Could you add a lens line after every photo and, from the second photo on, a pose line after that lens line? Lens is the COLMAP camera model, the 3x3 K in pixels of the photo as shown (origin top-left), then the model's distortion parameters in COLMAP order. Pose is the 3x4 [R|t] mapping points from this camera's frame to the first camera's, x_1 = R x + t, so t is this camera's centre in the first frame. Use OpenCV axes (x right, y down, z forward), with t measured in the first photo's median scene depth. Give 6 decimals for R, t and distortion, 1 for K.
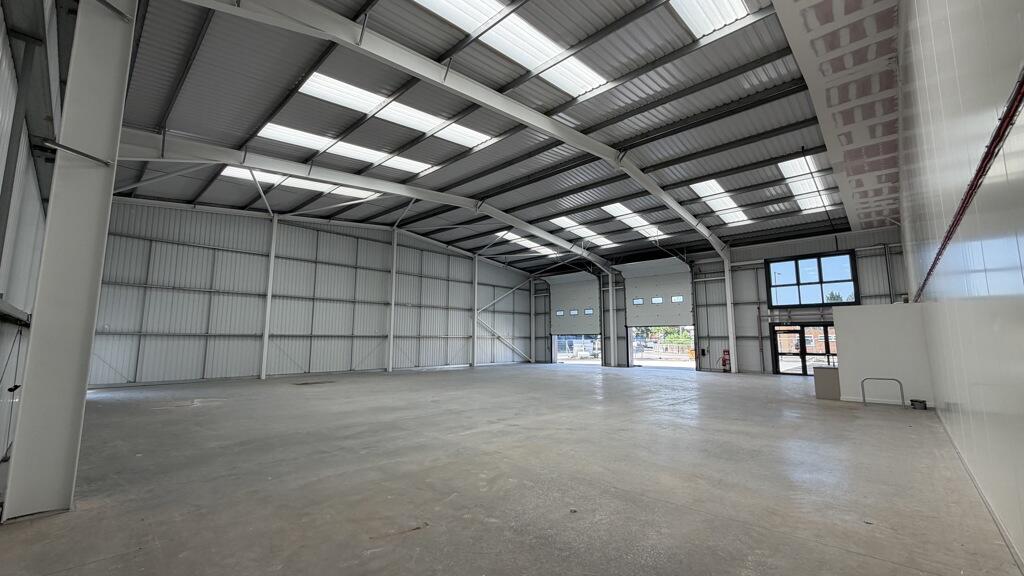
lens RADIAL K [[401.3, 0, 511.5], [0, 401.3, 286.6], [0, 0, 1]] dist [-0.000791, -0.000013]
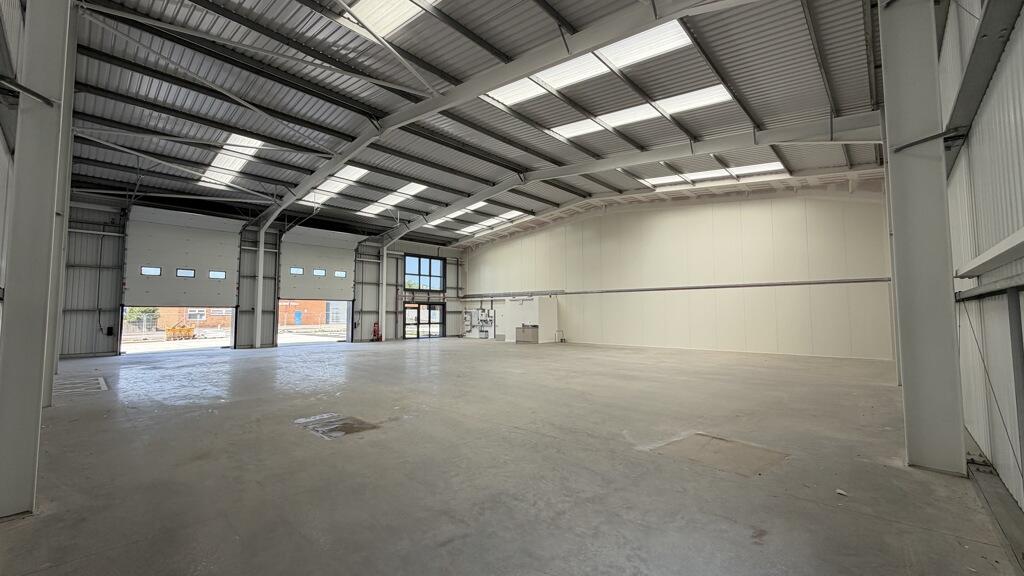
lens RADIAL K [[401.3, 0, 511.2], [0, 401.3, 290.3], [0, 0, 1]] dist [-0.000791, -0.000013]
pose [[0.013581, 0.057863, 0.998232, -0.668936], [-0.130287, 0.989916, -0.055609, 0.081365], [-0.991383, -0.129302, 0.020983, 0.617295]]
